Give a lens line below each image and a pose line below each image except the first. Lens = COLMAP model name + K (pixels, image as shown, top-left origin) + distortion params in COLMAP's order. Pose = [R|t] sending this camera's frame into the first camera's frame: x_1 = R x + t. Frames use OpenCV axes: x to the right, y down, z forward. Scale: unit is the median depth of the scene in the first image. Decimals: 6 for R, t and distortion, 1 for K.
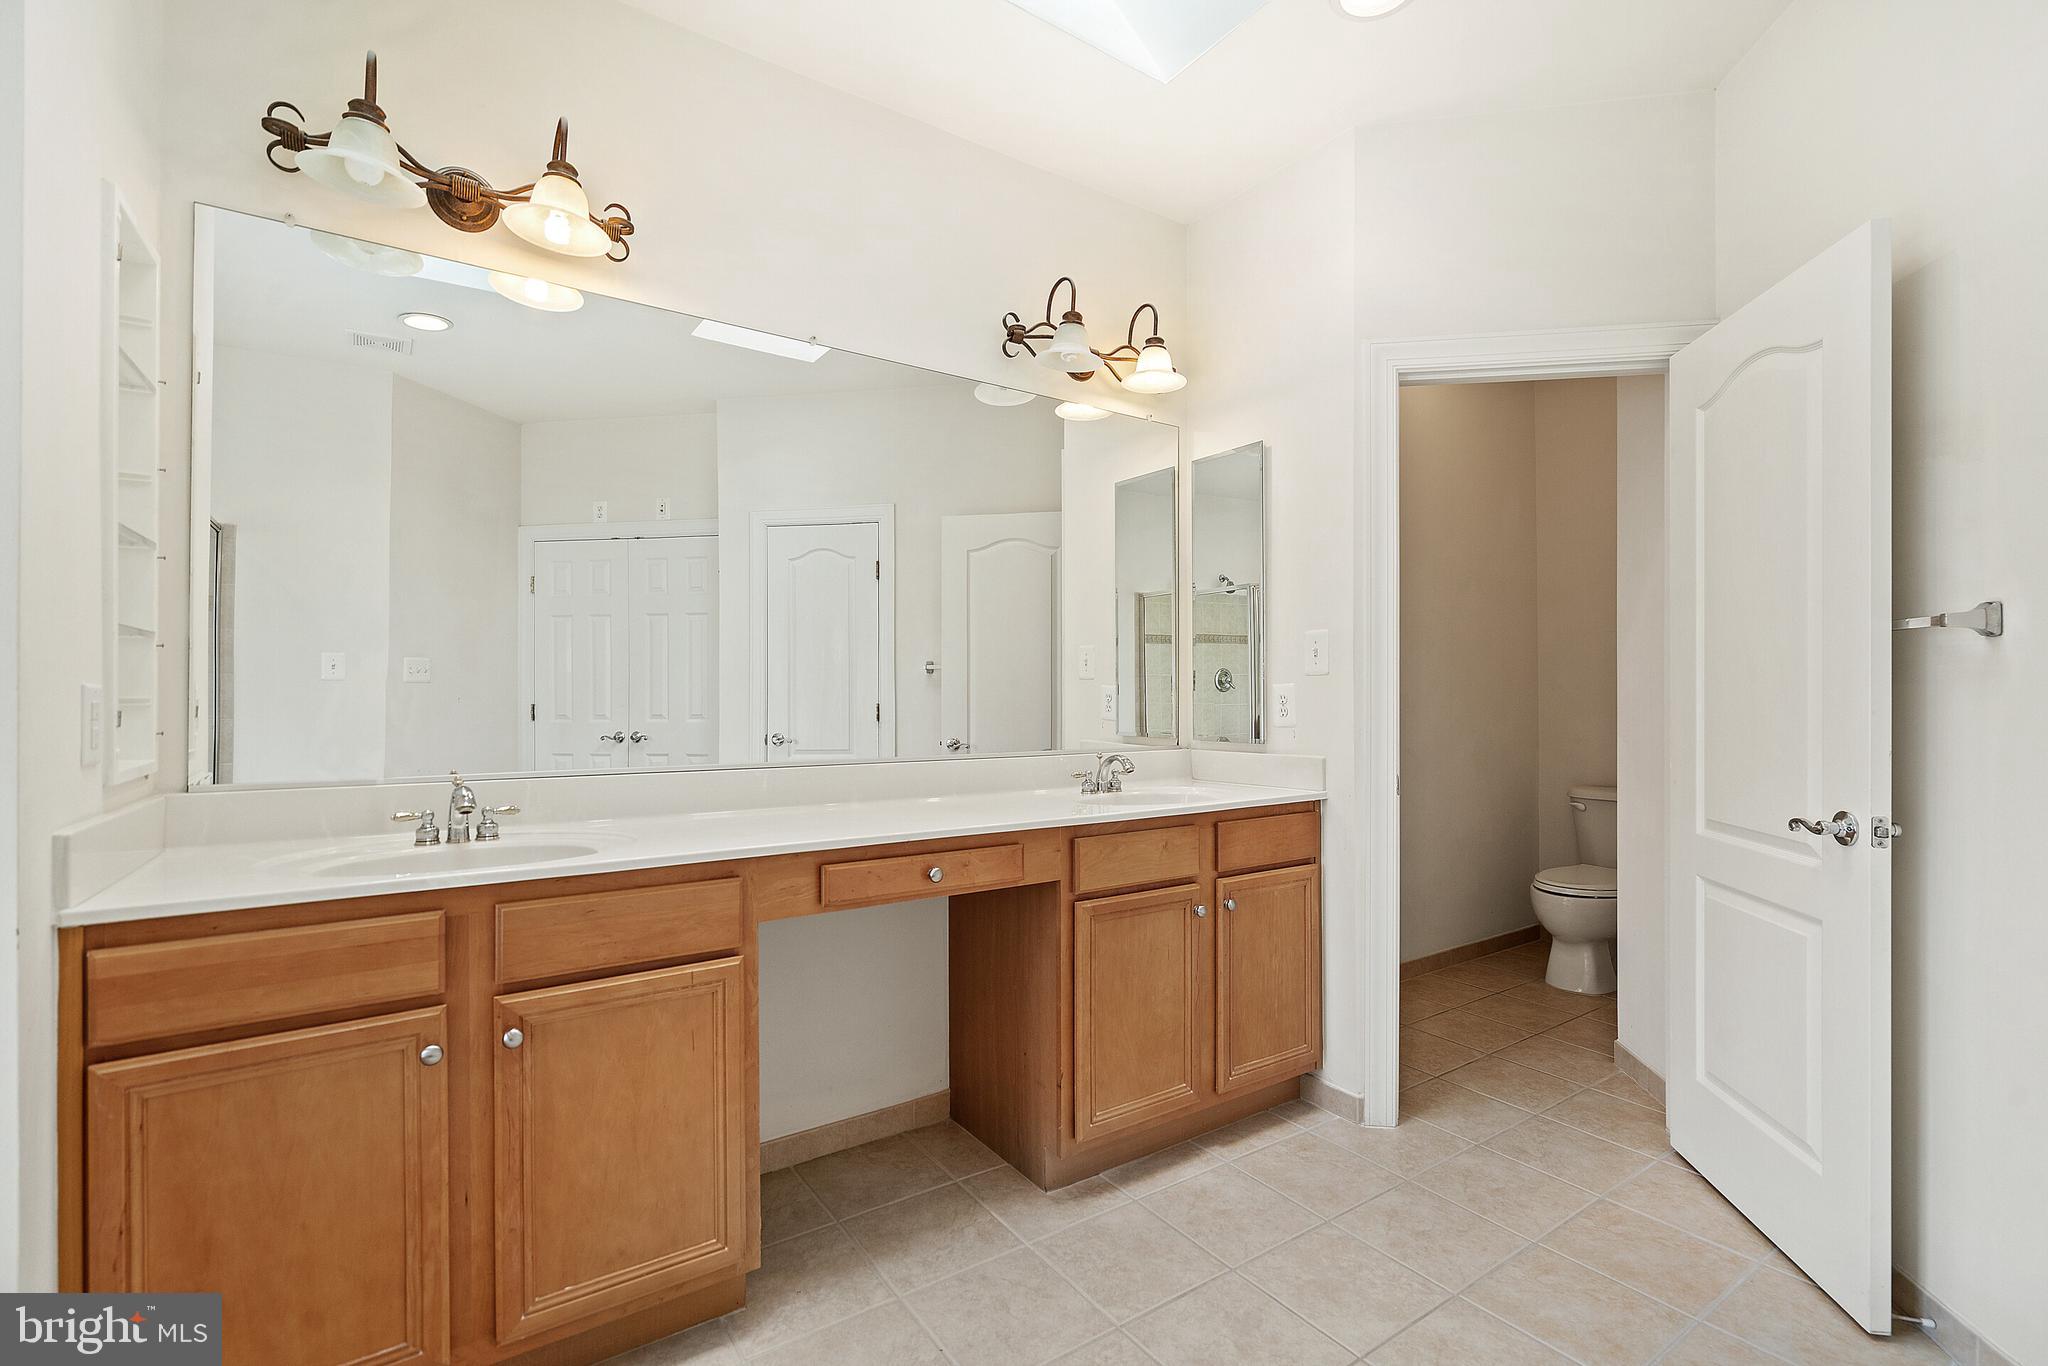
lens RADIAL K [[927.1, 0, 1031.9], [0, 927.1, 690.4], [0, 0, 1]] dist [-0.000271, 0.000388]
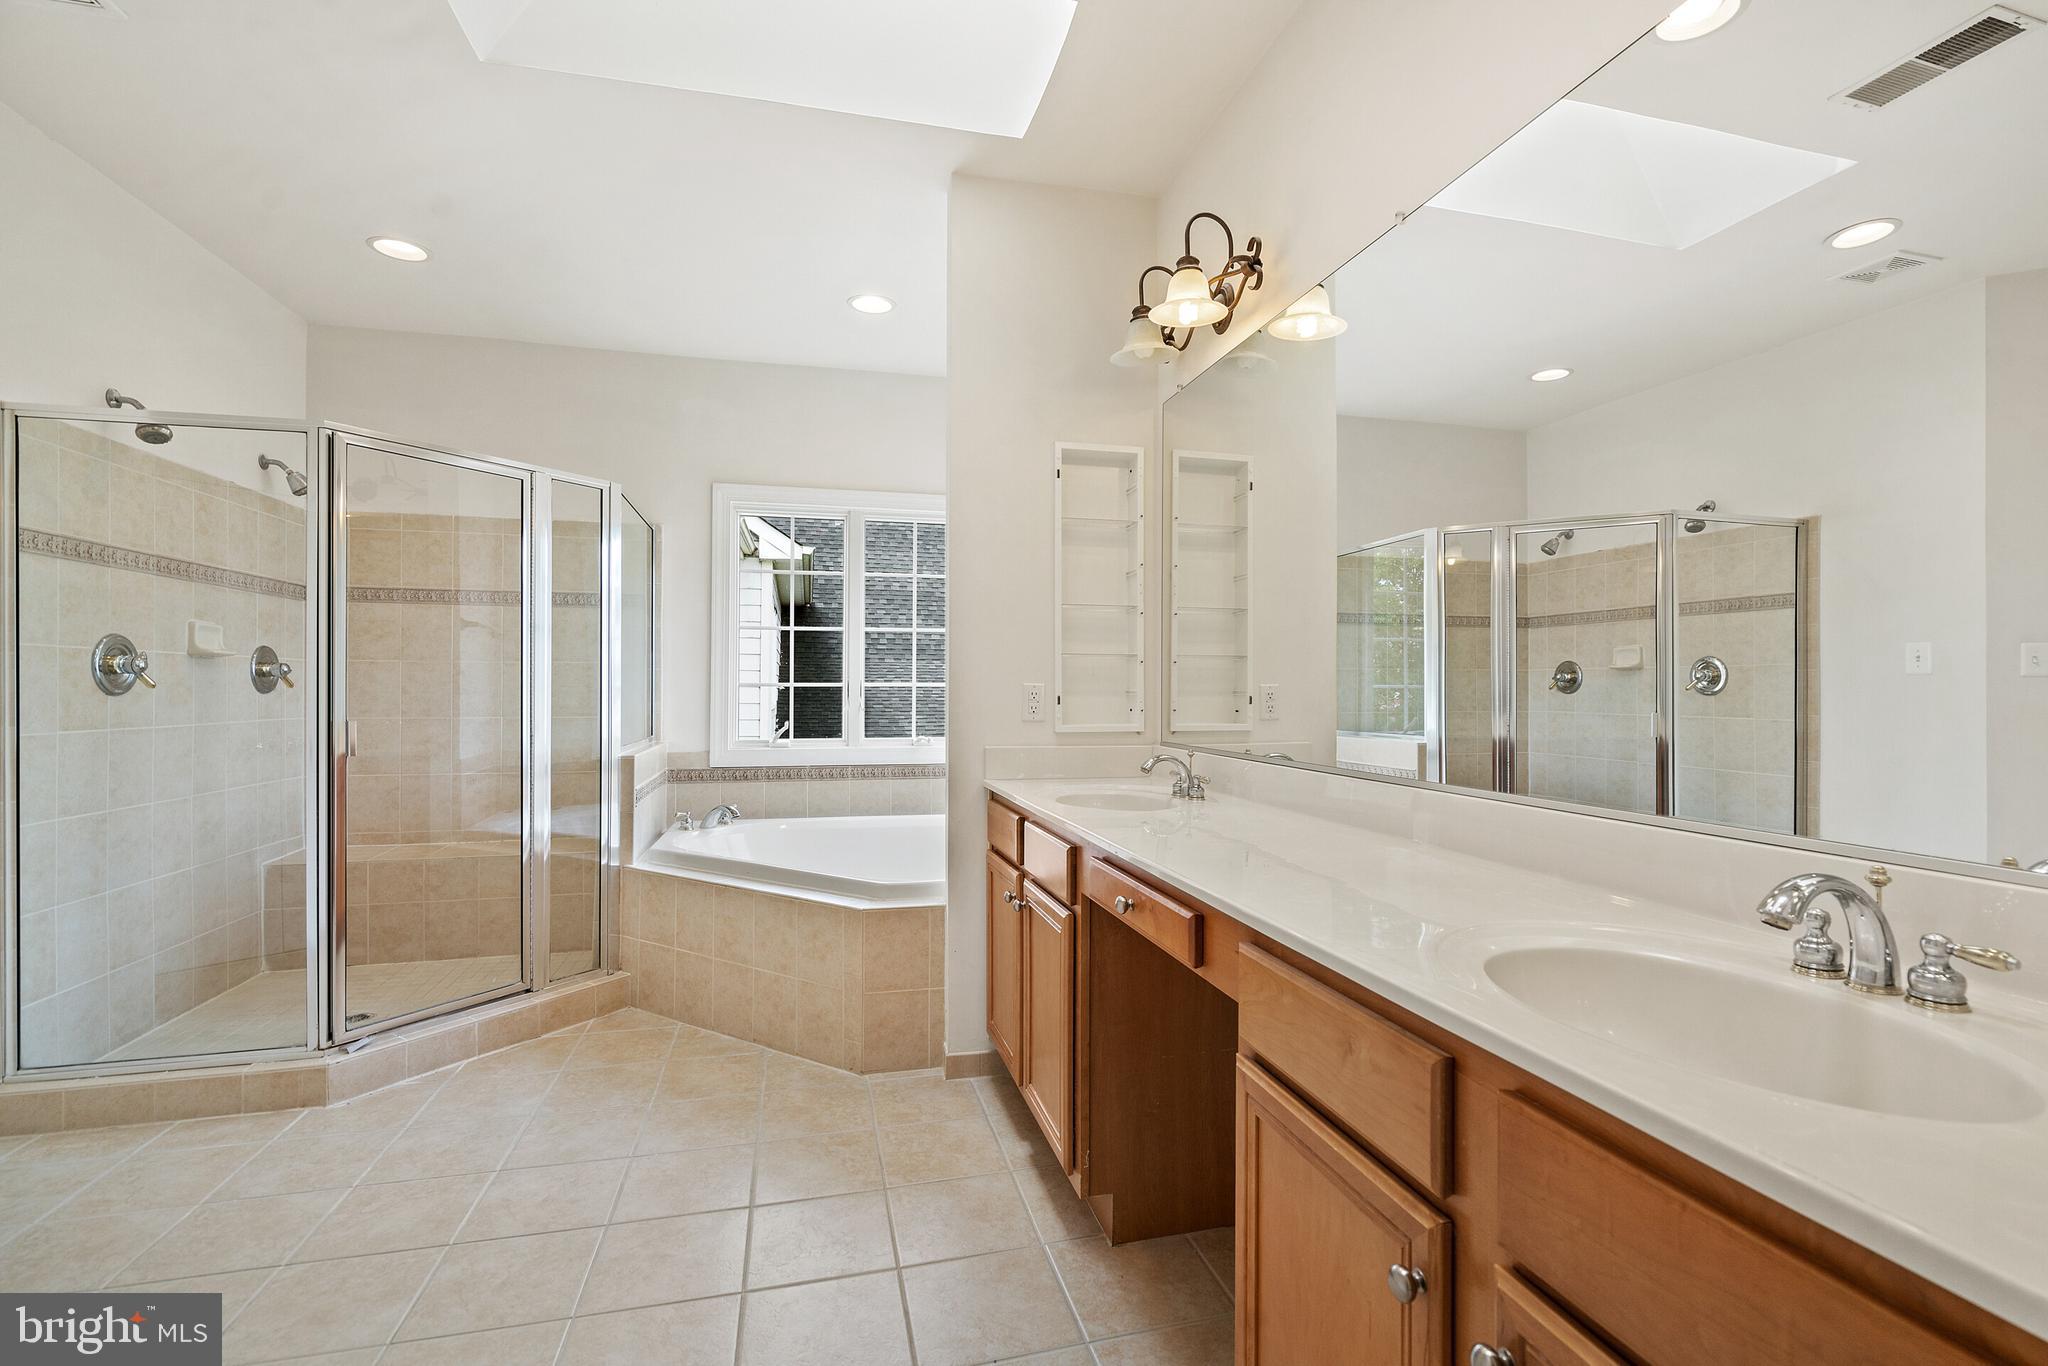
lens RADIAL K [[927.1, 0, 1055.4], [0, 927.1, 692.3], [0, 0, 1]] dist [-0.000271, 0.000388]
pose [[-0.331845, 0.003467, -0.943328, 0.628989], [-0.000339, 0.999993, 0.003795, 0.003326], [0.943334, 0.001579, -0.331841, 1.093255]]
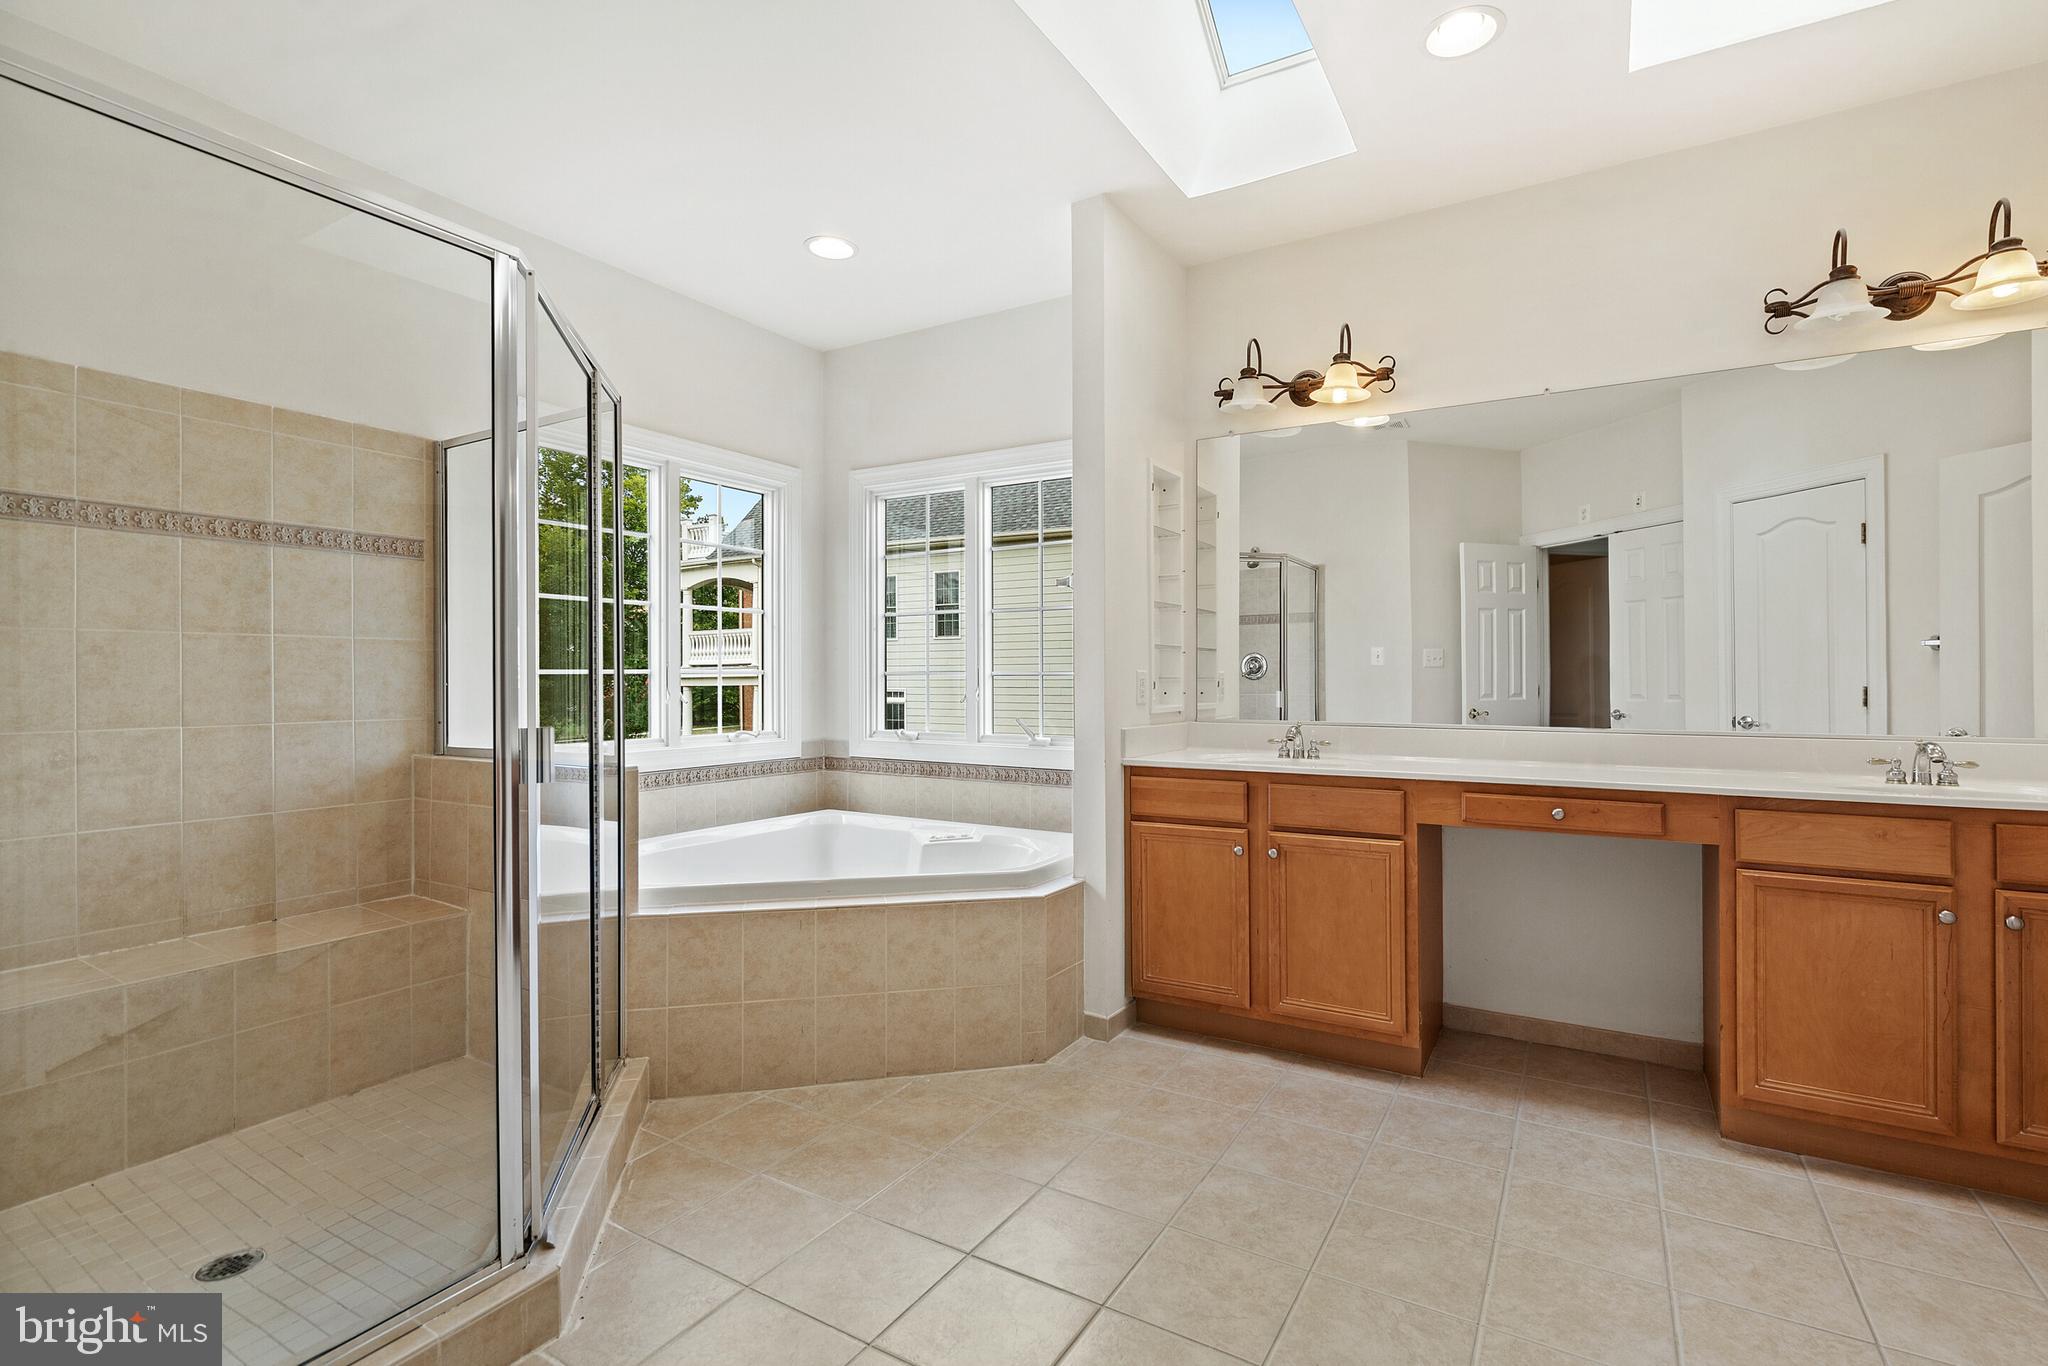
lens RADIAL K [[927.1, 0, 1047.1], [0, 927.1, 684.6], [0, 0, 1]] dist [-0.000271, 0.000388]
pose [[0.428976, 0.006095, -0.903295, 0.665266], [0.003852, 0.999956, 0.008576, 0.005604], [0.903308, -0.007158, 0.428934, -0.165150]]
